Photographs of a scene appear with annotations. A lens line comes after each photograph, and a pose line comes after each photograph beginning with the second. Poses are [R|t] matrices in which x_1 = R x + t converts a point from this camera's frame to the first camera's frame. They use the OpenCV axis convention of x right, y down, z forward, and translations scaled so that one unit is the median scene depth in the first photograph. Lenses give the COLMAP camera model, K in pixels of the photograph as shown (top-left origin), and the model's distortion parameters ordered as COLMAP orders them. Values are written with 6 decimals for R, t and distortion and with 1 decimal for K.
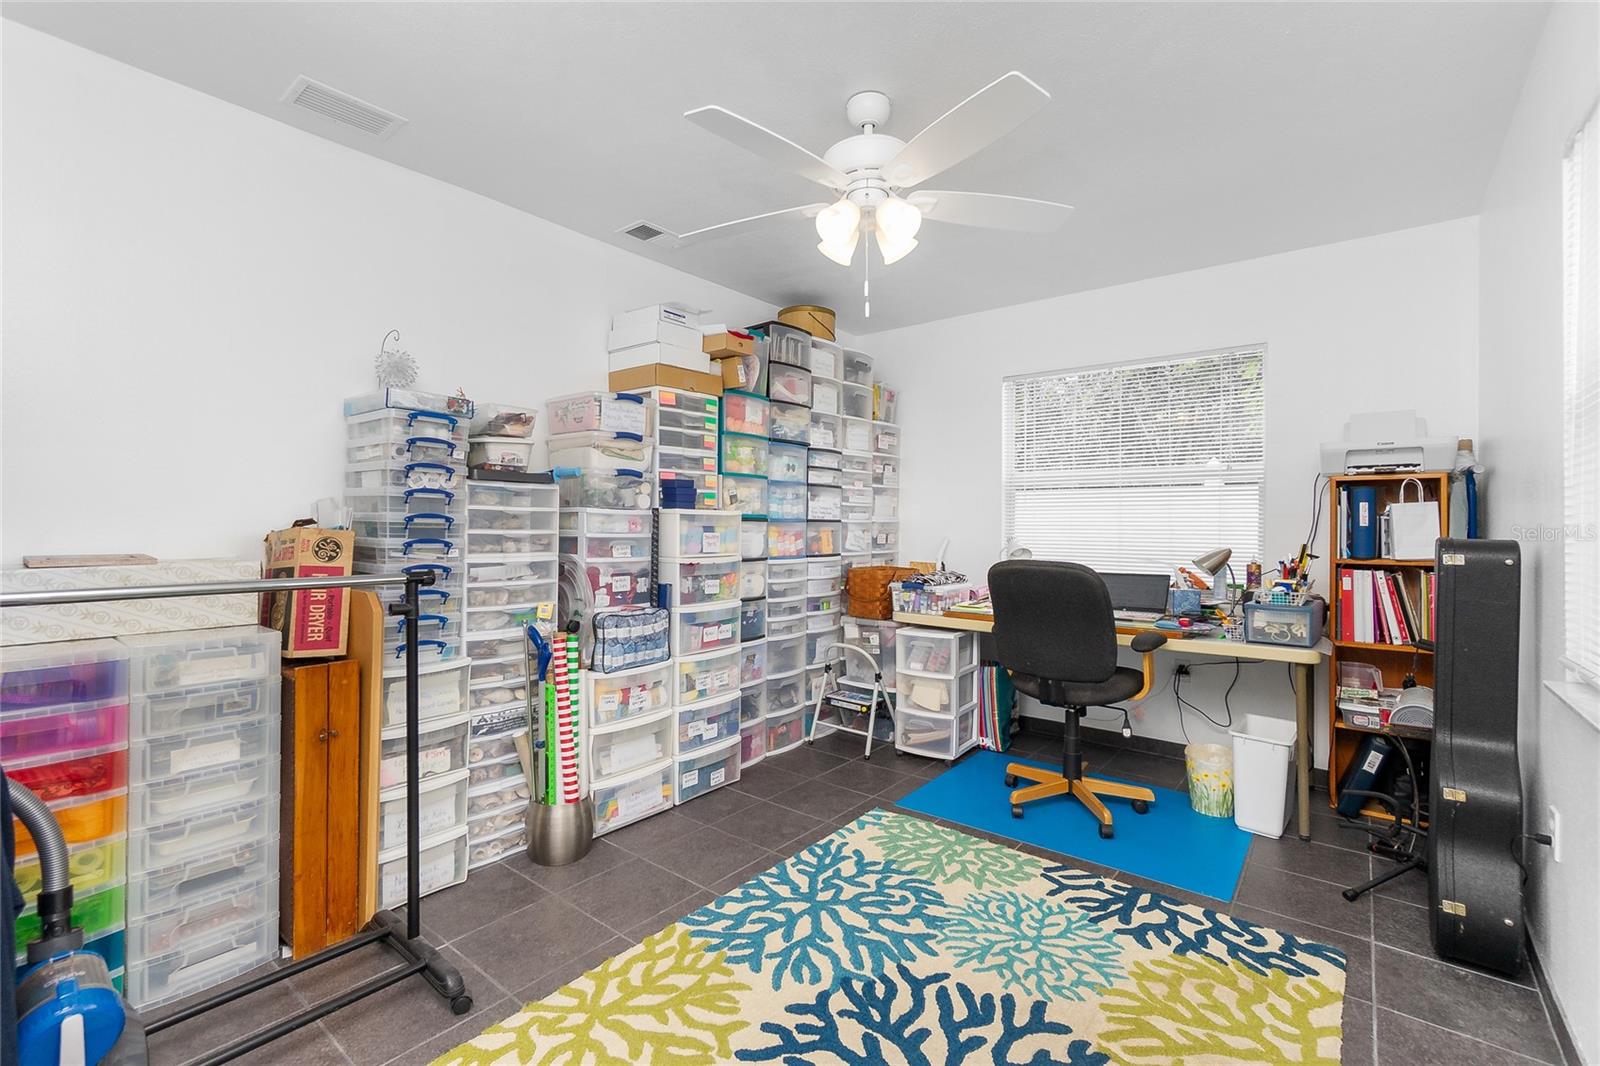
lens RADIAL K [[707.7, 0, 807.7], [0, 707.7, 527.5], [0, 0, 1]] dist [-0.002850, 0.000730]
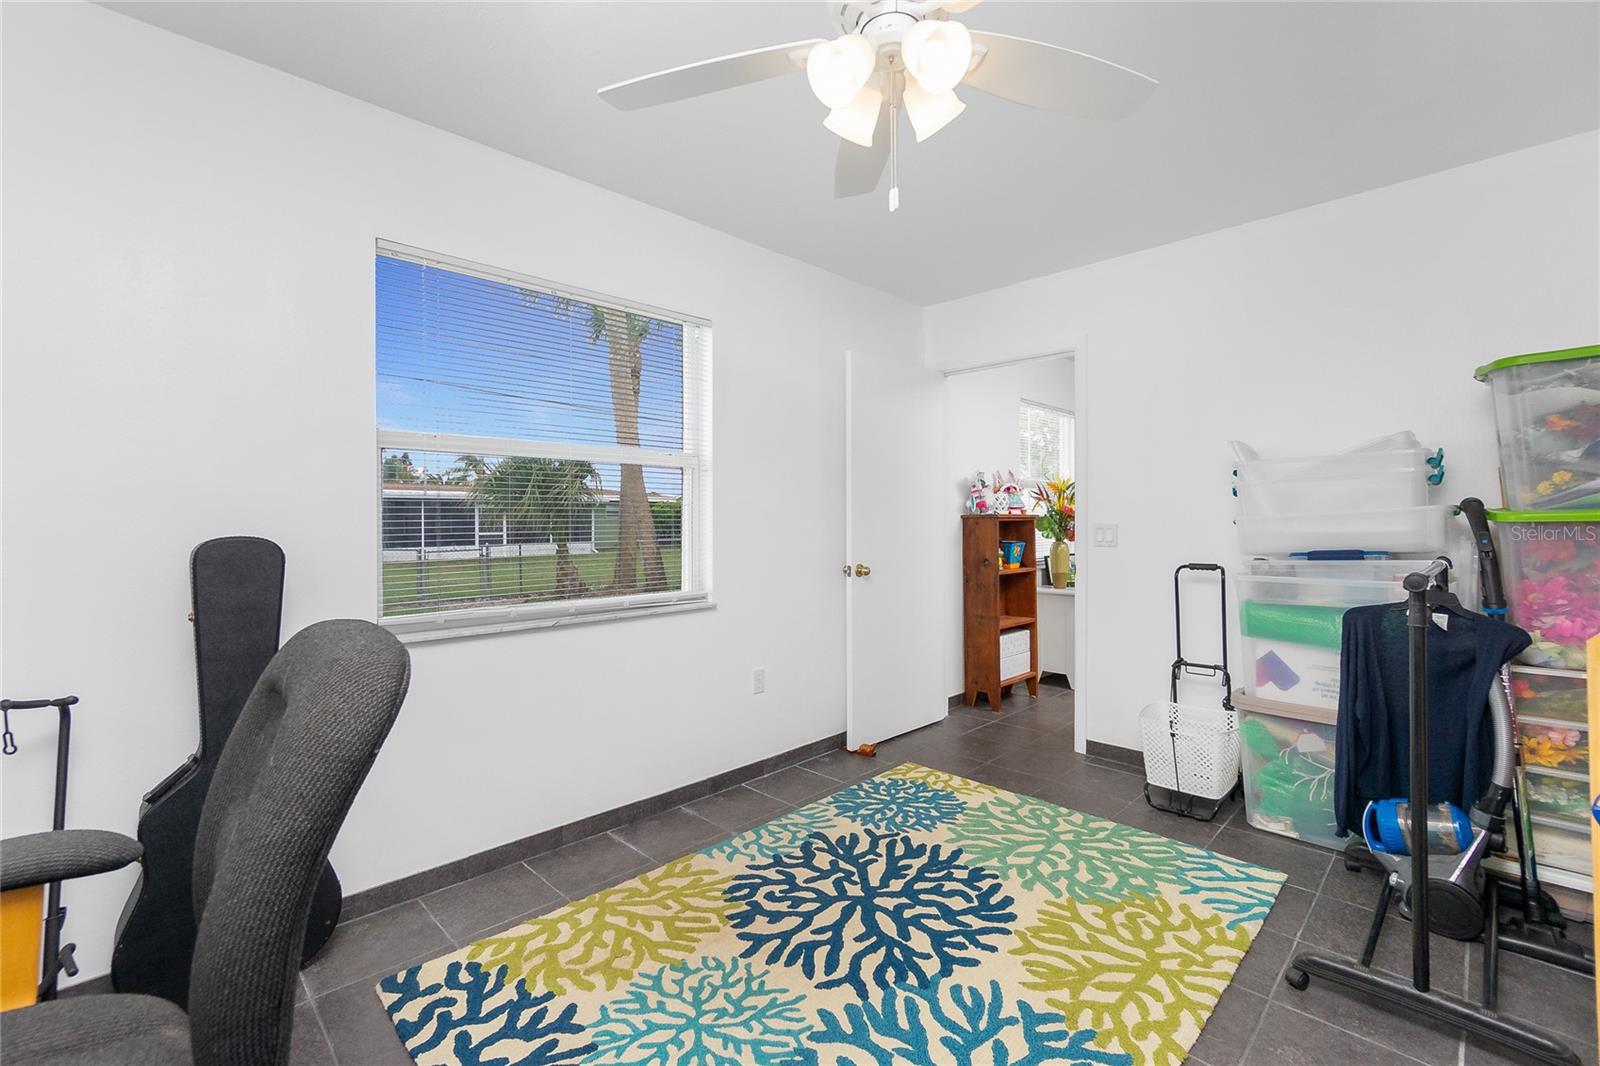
lens RADIAL K [[707.7, 0, 807.7], [0, 707.7, 527.5], [0, 0, 1]] dist [-0.002850, 0.000730]
pose [[-0.993953, -0.000433, 0.109810, 0.104887], [0.000997, 0.999915, 0.012966, -0.006044], [-0.109806, 0.012997, -0.993868, 1.941215]]
